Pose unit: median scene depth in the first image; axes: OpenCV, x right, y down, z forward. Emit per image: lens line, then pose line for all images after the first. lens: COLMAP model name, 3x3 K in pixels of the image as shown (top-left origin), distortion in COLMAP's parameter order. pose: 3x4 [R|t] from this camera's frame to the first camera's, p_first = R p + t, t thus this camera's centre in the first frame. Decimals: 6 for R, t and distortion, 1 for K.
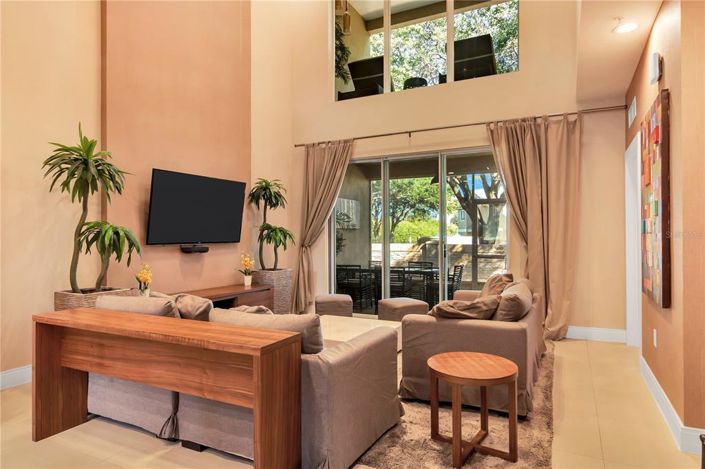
lens RADIAL K [[427.5, 0, 352.5], [0, 427.5, 234.5], [0, 0, 1]] dist [0.001958, 0.000600]
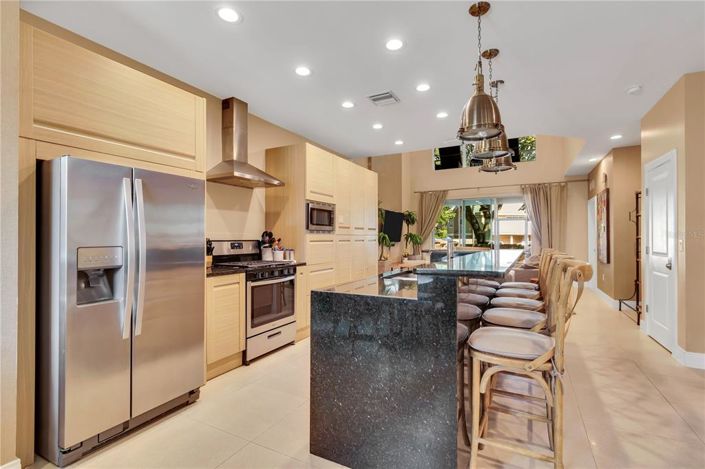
lens RADIAL K [[330.1, 0, 354.4], [0, 330.1, 237.4], [0, 0, 1]] dist [-0.000234, 0.000150]
pose [[0.999965, -0.002633, -0.007984, -0.533696], [0.002654, 0.999993, 0.002588, -0.008746], [0.007978, -0.002609, 0.999965, -0.688804]]
